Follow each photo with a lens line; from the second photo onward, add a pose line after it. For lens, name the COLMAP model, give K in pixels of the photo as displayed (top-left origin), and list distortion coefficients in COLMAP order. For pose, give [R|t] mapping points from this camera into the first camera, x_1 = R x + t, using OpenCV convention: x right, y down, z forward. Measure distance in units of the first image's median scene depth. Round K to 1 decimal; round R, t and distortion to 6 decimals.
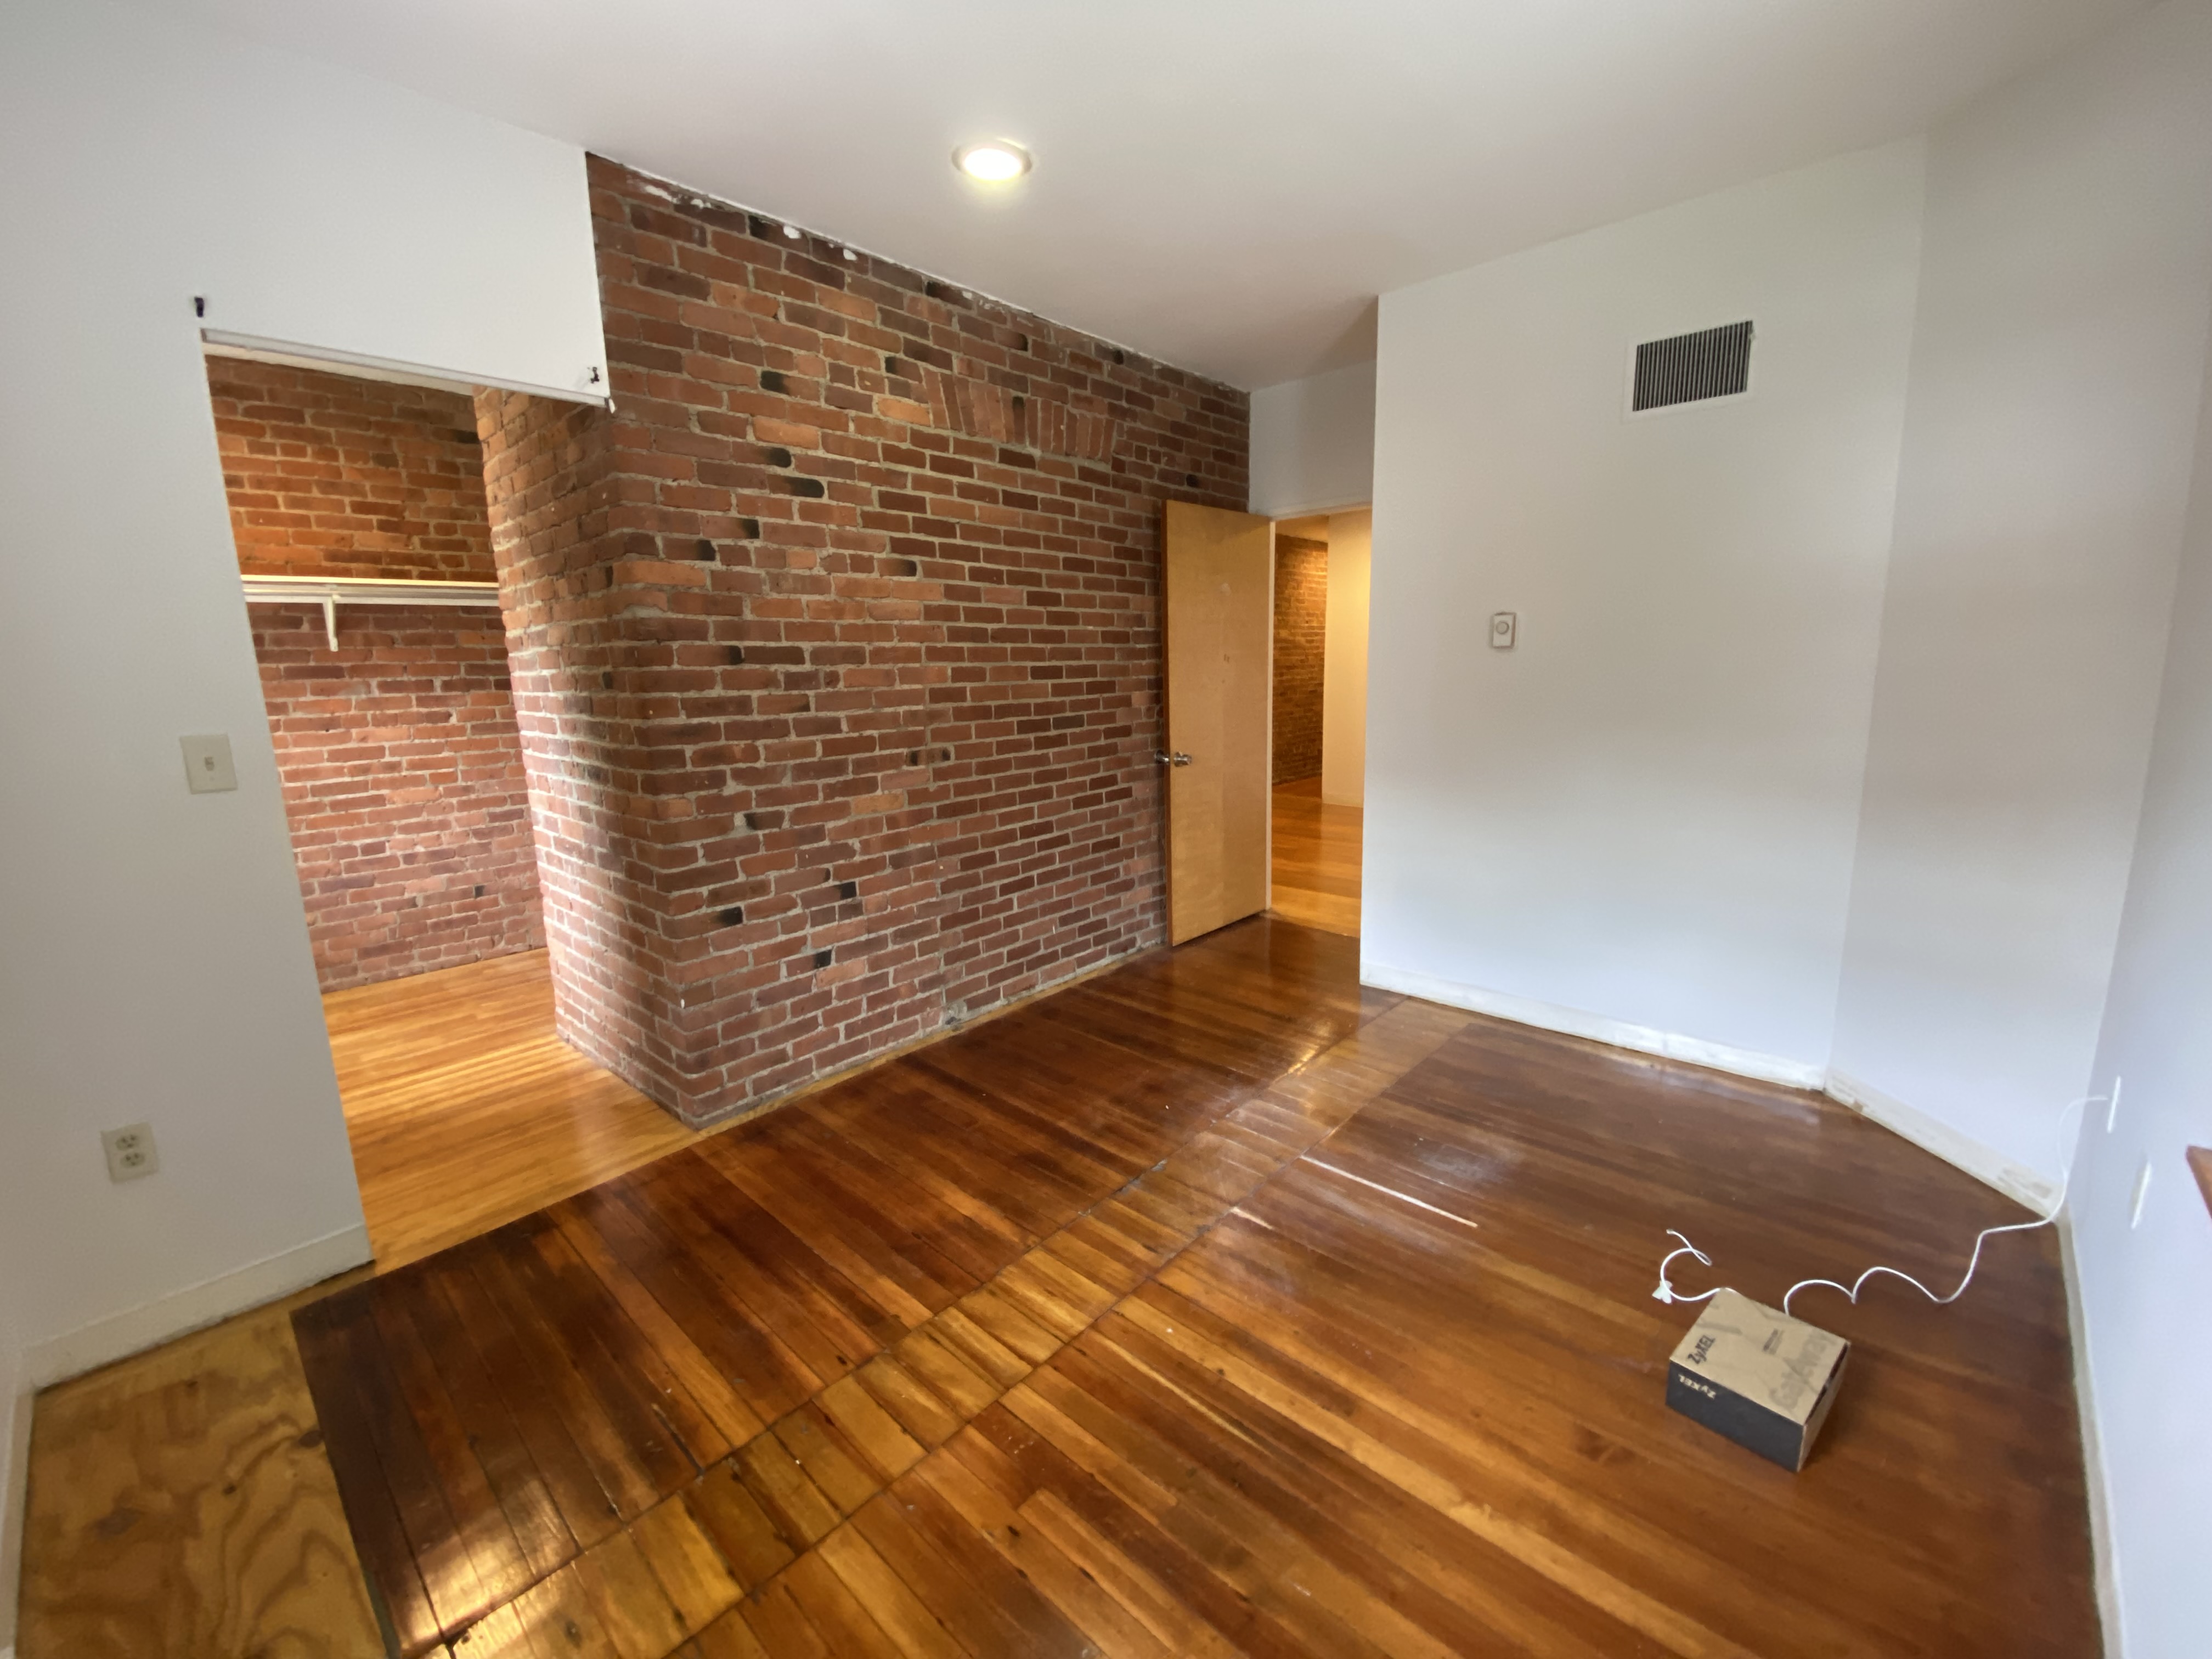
lens RADIAL K [[899.6, 0, 1102.8], [0, 899.6, 824.8], [0, 0, 1]] dist [0.015749, -0.018040]
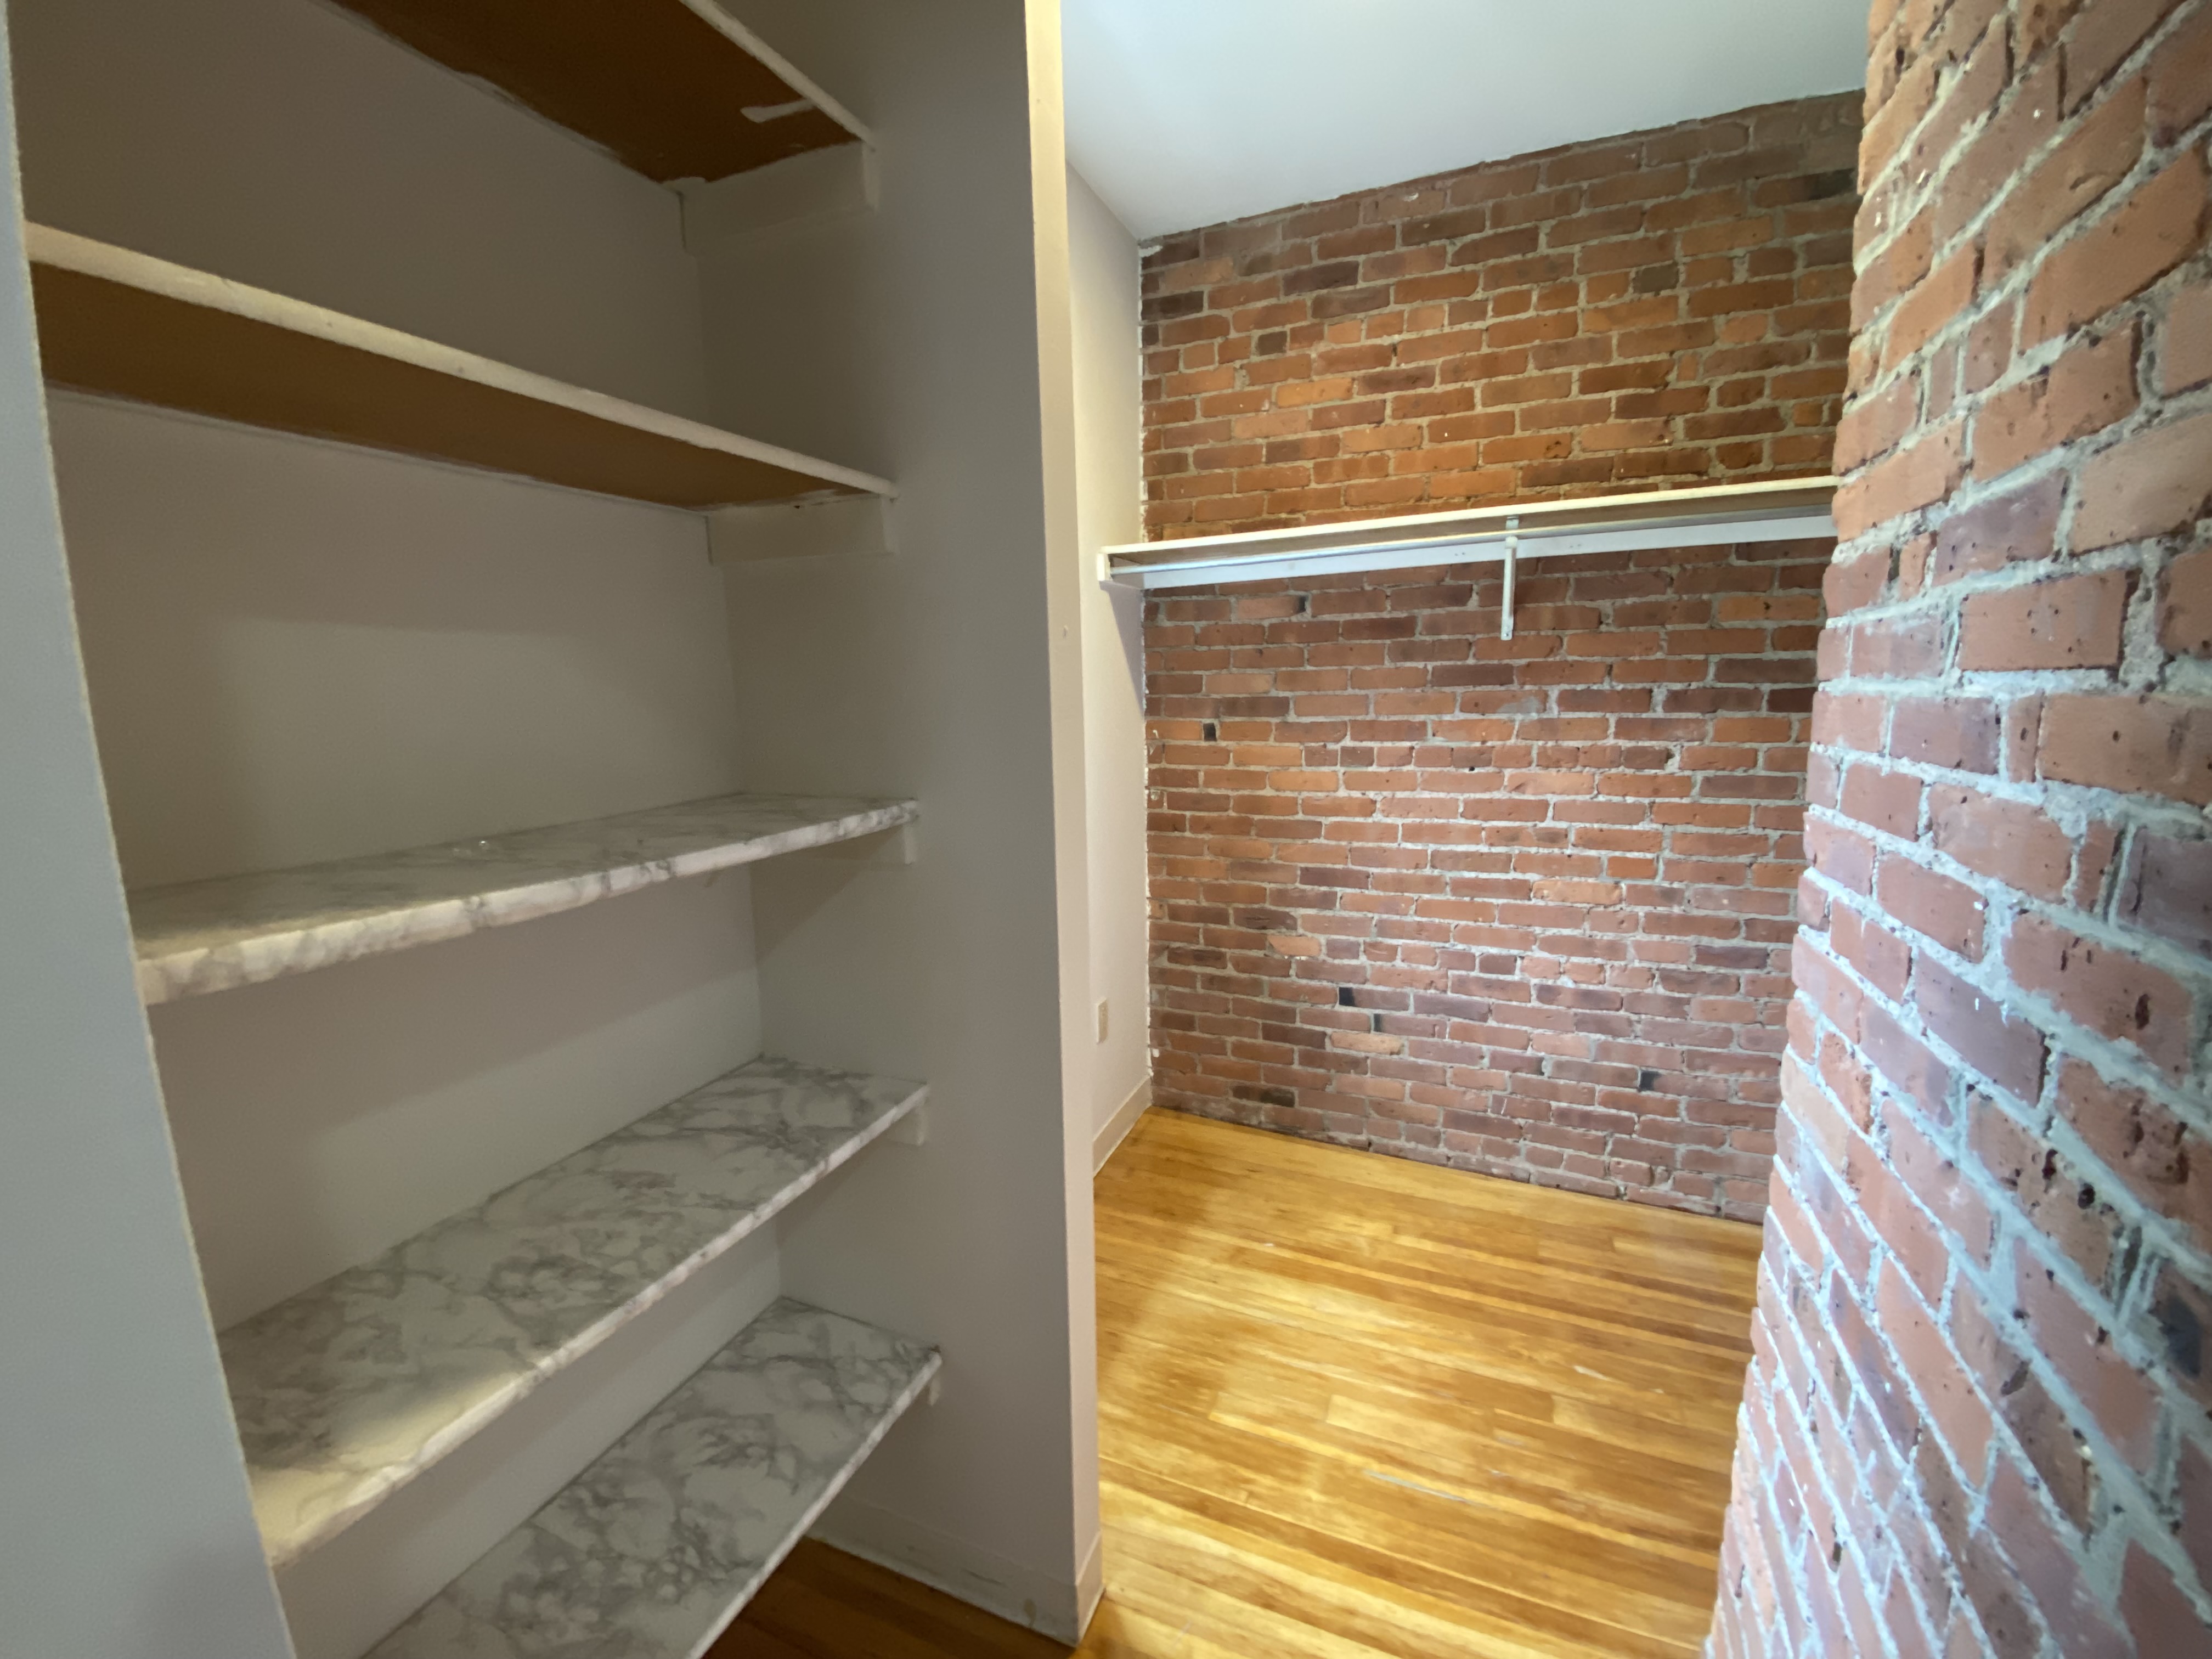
lens RADIAL K [[899.6, 0, 1102.8], [0, 899.6, 824.8], [0, 0, 1]] dist [0.015749, -0.018040]
pose [[0.338533, 0.158990, -0.927425, -0.347188], [-0.159080, 0.981104, 0.110125, -0.090059], [0.927410, 0.110254, 0.357428, 0.521159]]
